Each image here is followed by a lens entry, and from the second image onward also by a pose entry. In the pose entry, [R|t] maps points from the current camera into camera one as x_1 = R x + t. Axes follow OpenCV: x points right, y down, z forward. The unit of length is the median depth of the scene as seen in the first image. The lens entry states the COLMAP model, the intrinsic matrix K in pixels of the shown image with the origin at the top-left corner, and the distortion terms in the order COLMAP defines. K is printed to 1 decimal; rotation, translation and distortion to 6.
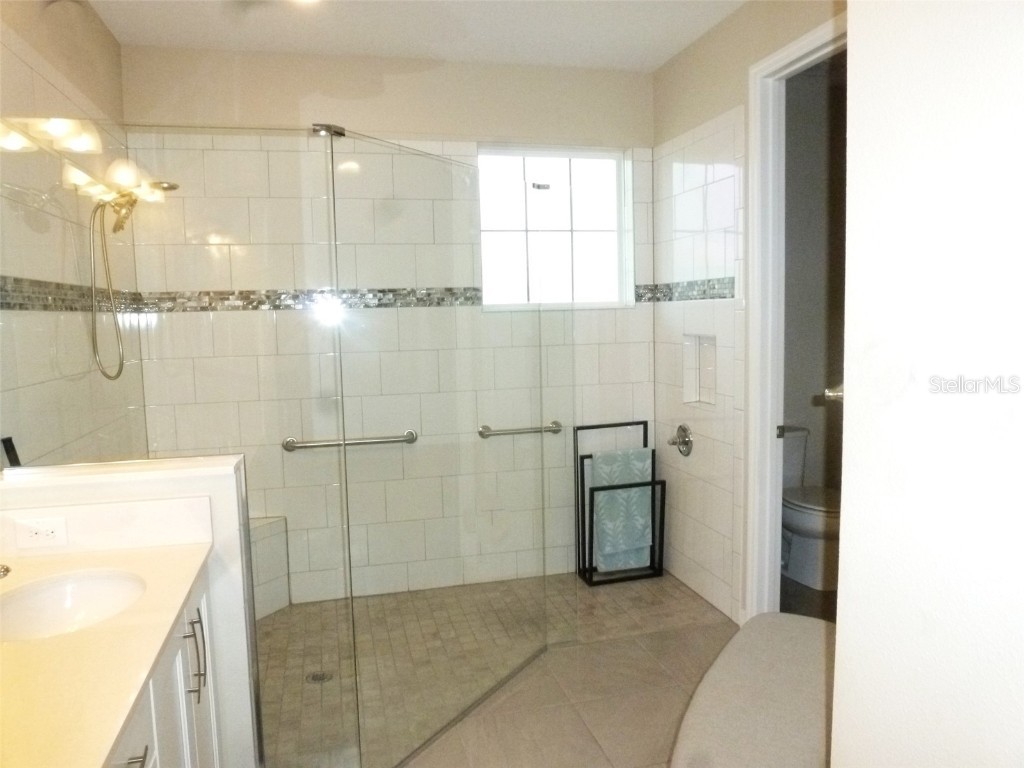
lens RADIAL K [[740.7, 0, 518.4], [0, 740.7, 380.9], [0, 0, 1]] dist [-0.054060, 0.016969]
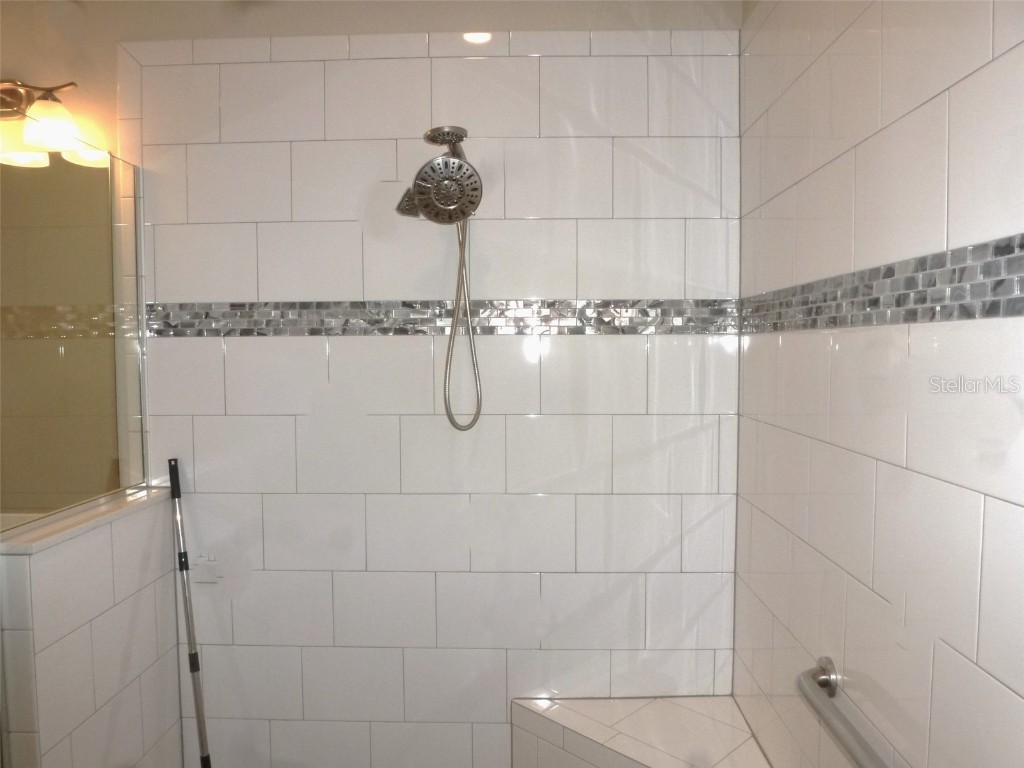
lens RADIAL K [[740.7, 0, 512.5], [0, 740.7, 381.5], [0, 0, 1]] dist [-0.054060, 0.016969]
pose [[-0.266504, 0.071073, -0.961210, 0.092104], [-0.076293, 0.992593, 0.094547, -0.092788], [0.960809, 0.098530, -0.259108, 0.943322]]
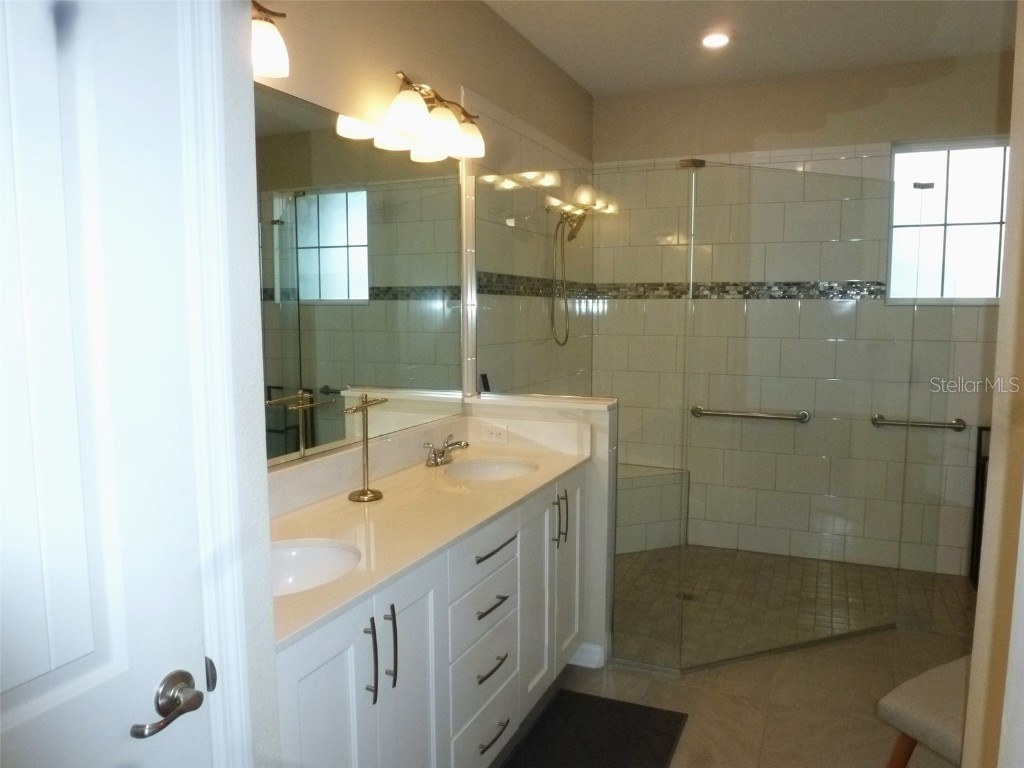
lens RADIAL K [[740.7, 0, 512.3], [0, 740.7, 380.9], [0, 0, 1]] dist [-0.054060, 0.016969]
pose [[0.789265, 0.082735, -0.608454, 0.186048], [-0.075494, 0.996438, 0.037564, 0.014873], [0.609395, 0.016287, 0.792700, -0.143159]]
